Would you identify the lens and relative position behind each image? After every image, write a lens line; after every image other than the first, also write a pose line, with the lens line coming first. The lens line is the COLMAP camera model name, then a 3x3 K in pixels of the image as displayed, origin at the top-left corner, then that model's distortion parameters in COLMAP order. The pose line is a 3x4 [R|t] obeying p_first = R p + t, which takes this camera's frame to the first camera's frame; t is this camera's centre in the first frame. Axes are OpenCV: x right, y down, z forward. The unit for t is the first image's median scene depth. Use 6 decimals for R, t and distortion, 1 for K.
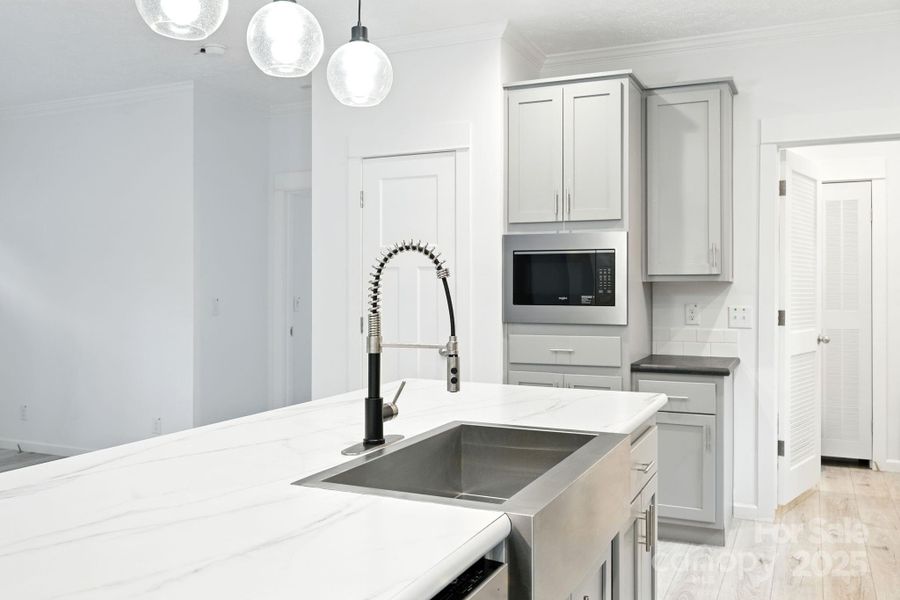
lens RADIAL K [[778.5, 0, 448.9], [0, 778.5, 294.9], [0, 0, 1]] dist [0.006758, 0.000455]
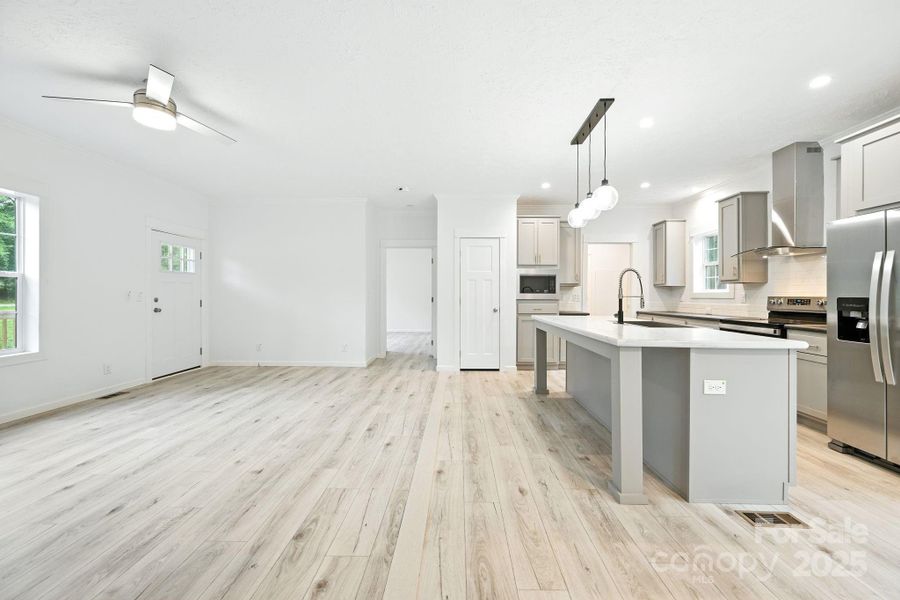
lens RADIAL K [[359.9, 0, 449.2], [0, 359.9, 296.3], [0, 0, 1]] dist [-0.000987, -0.000086]
pose [[0.916182, 0.003316, 0.400749, -0.708290], [0.000116, 0.999964, -0.008539, 0.036395], [-0.400762, 0.007870, 0.916148, -0.106371]]
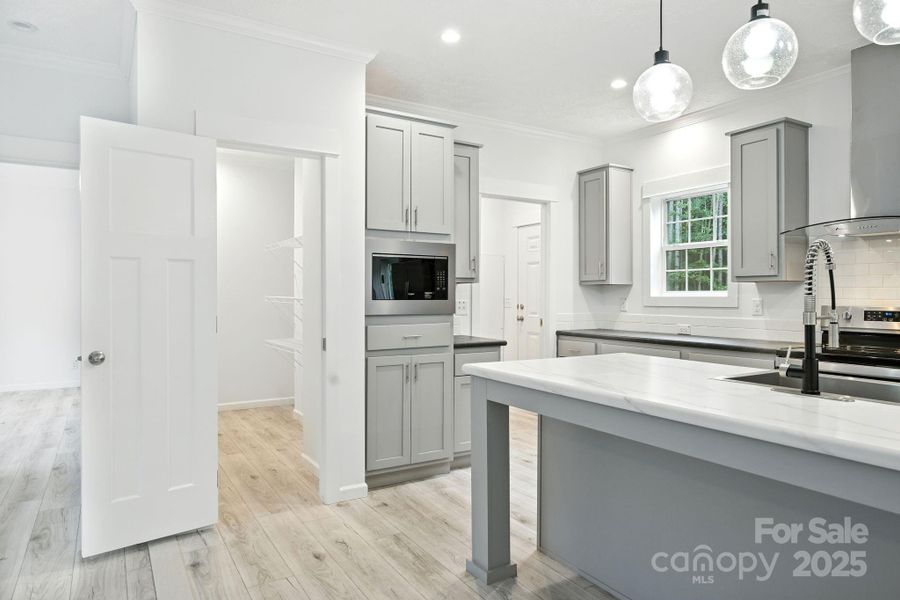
lens RADIAL K [[568.7, 0, 455.8], [0, 568.7, 297.2], [0, 0, 1]] dist [0.003196, 0.000951]
pose [[0.547275, -0.001977, 0.836950, -0.574526], [0.007597, 0.999968, -0.002606, 0.012406], [-0.836918, 0.007785, 0.547273, 0.454307]]
